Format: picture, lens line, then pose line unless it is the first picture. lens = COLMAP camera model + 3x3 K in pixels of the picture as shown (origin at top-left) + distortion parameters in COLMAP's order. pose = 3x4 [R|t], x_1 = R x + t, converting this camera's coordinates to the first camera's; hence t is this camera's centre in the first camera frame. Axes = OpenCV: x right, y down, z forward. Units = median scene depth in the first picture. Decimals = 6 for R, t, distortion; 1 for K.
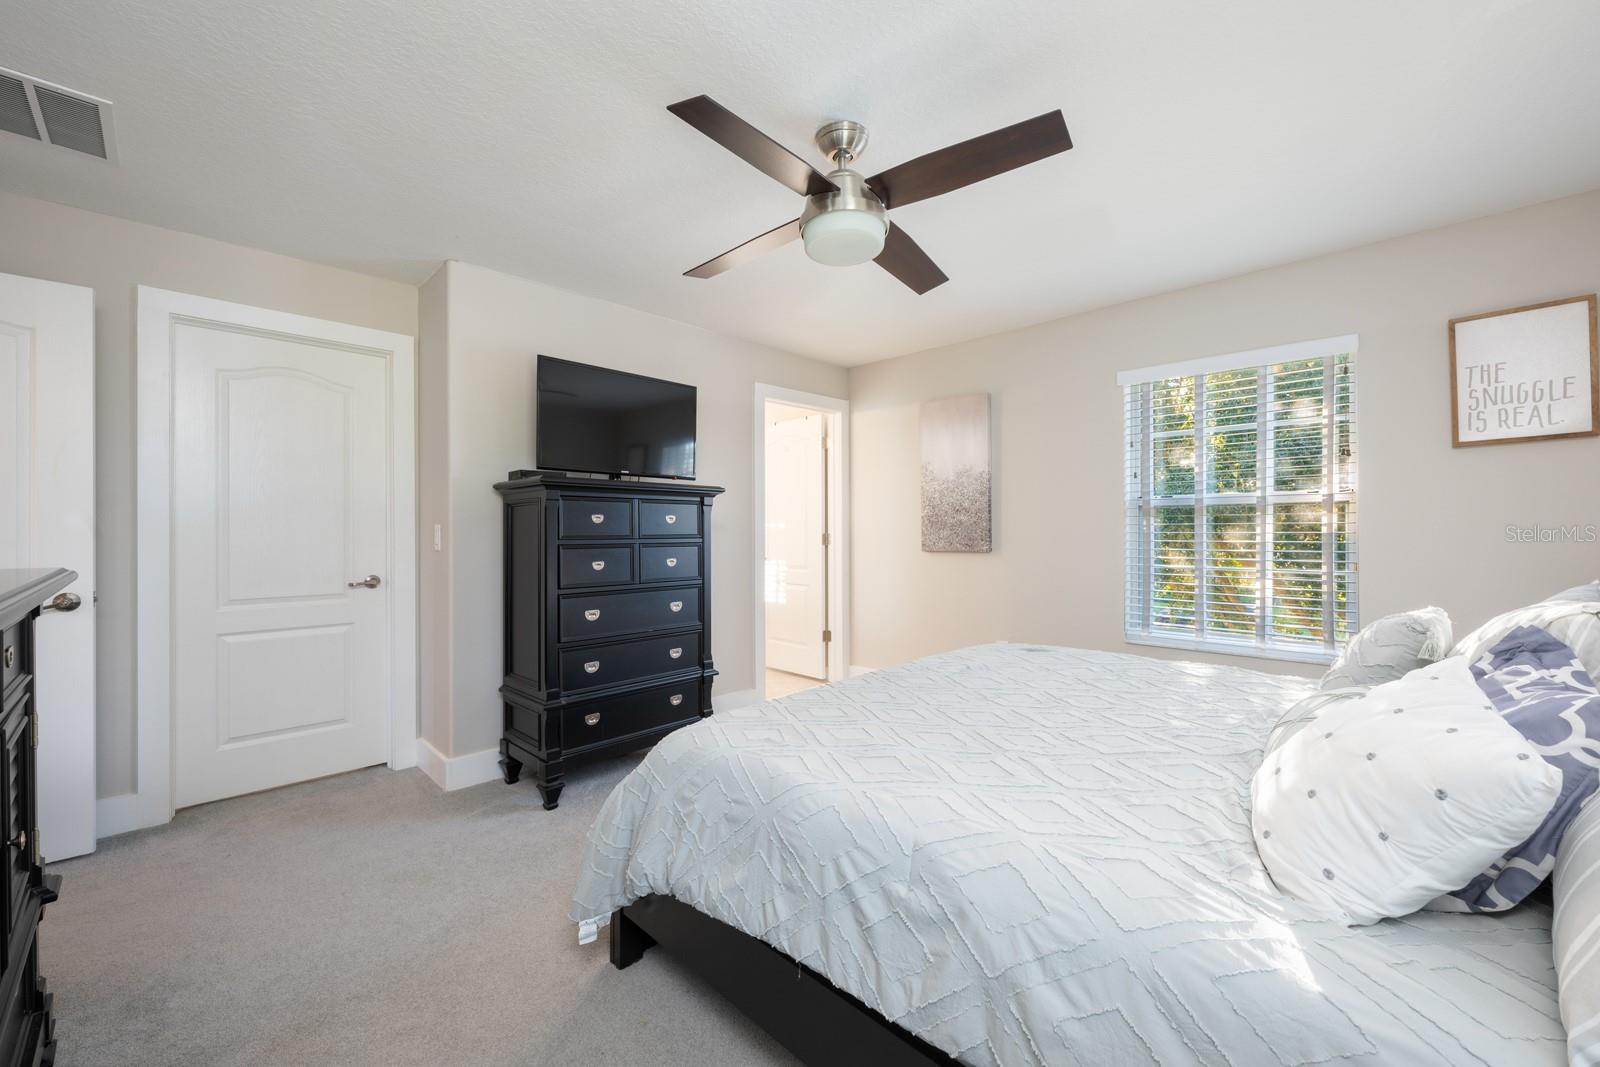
lens RADIAL K [[631.7, 0, 792.4], [0, 631.7, 531.0], [0, 0, 1]] dist [0.001376, 0.000110]
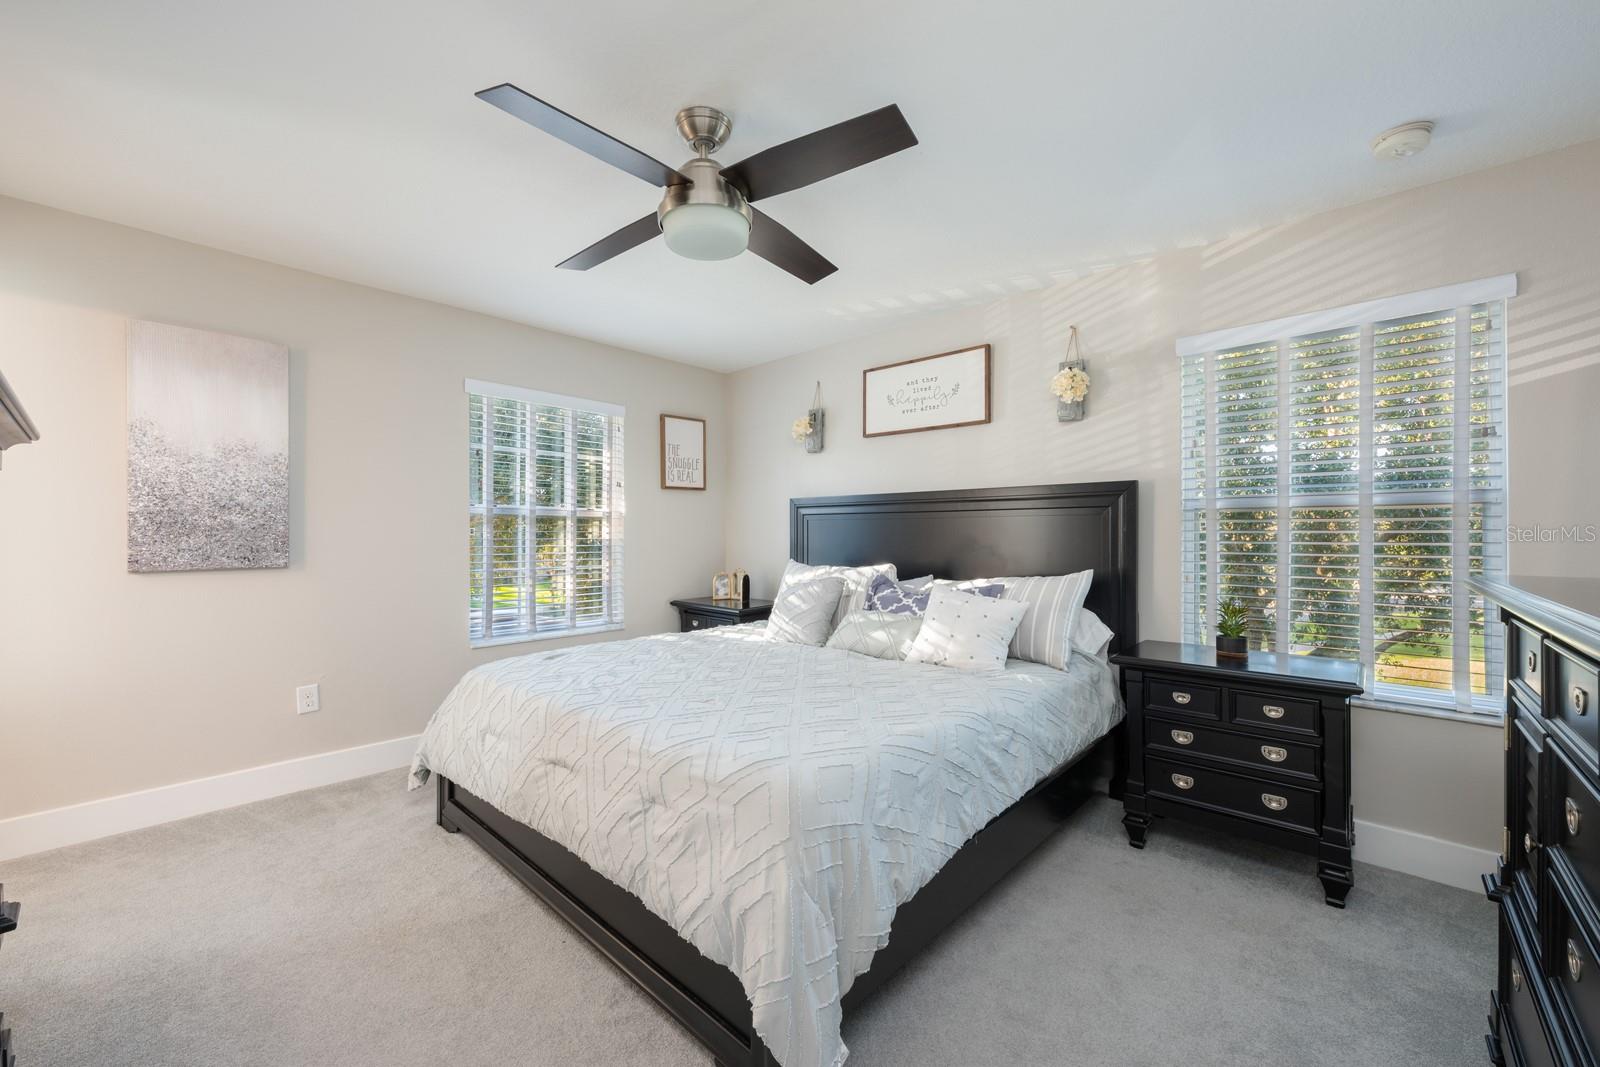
lens RADIAL K [[631.7, 0, 792.2], [0, 631.7, 534.5], [0, 0, 1]] dist [0.001376, 0.000110]
pose [[-0.040313, 0.006371, 0.999167, -0.417131], [0.003648, 0.999974, -0.006229, 0.002345], [-0.999180, 0.003394, -0.040335, 0.446604]]
